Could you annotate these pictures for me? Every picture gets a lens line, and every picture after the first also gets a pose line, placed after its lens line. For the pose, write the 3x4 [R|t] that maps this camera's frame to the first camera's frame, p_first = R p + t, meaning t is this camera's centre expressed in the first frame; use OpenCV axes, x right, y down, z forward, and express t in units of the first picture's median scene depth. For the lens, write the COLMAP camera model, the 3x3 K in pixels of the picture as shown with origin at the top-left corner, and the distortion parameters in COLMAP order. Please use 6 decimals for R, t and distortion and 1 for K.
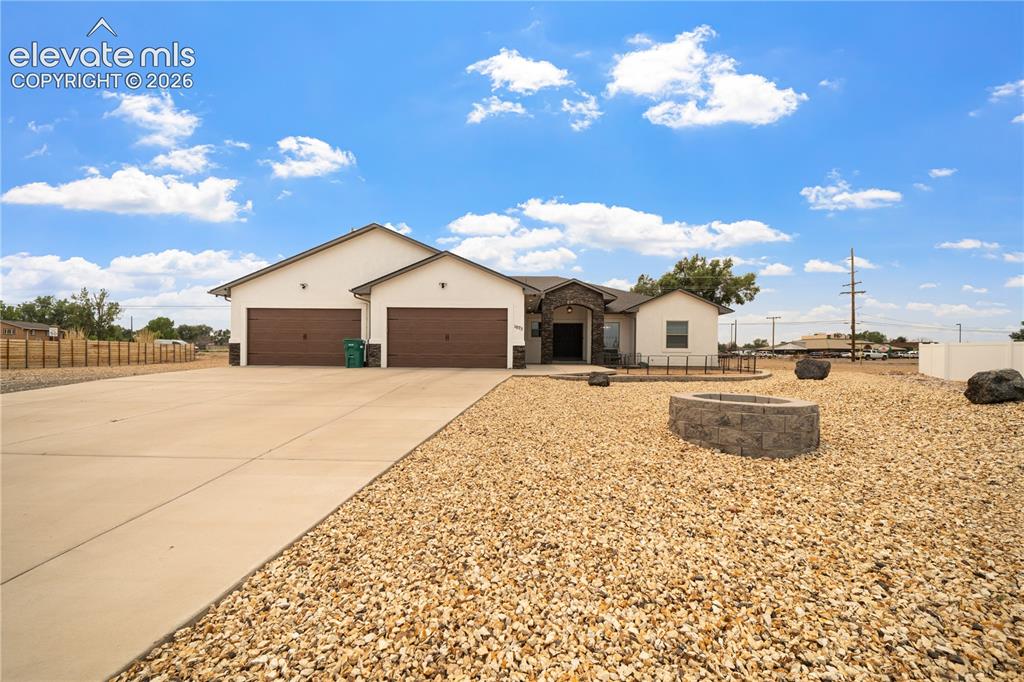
lens RADIAL K [[412.5, 0, 510.7], [0, 412.5, 343.0], [0, 0, 1]] dist [-0.000869, -0.000484]
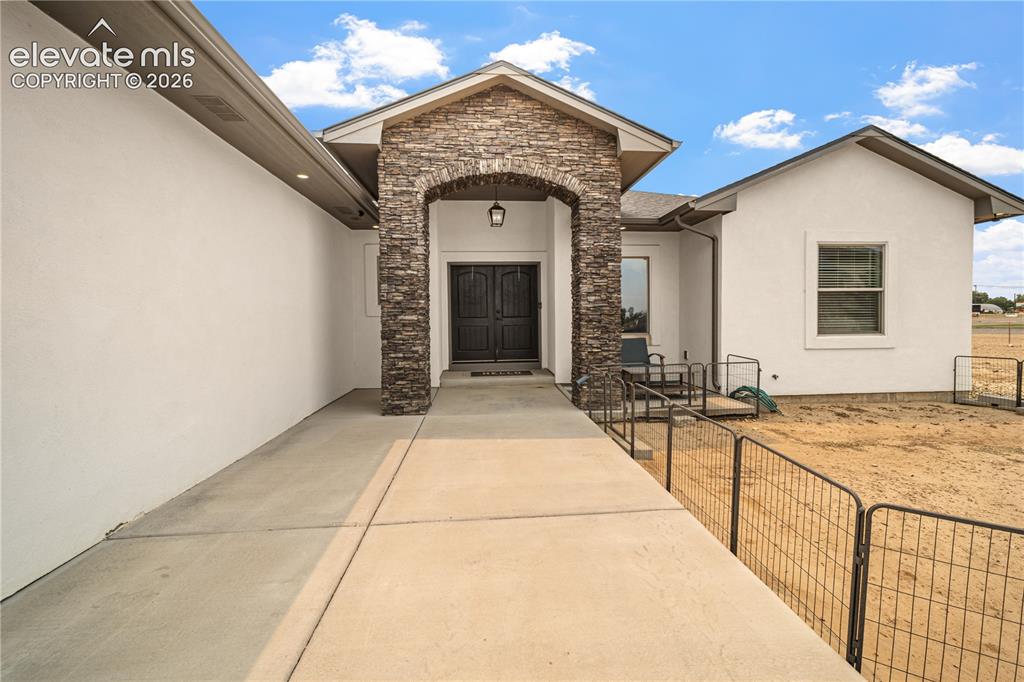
lens RADIAL K [[412.5, 0, 511.7], [0, 412.5, 344.5], [0, 0, 1]] dist [-0.000869, -0.000484]
pose [[0.994735, -0.027683, 0.098672, 0.127117], [0.018980, 0.995933, 0.088072, -0.011781], [-0.100709, -0.085735, 0.991215, 0.725131]]
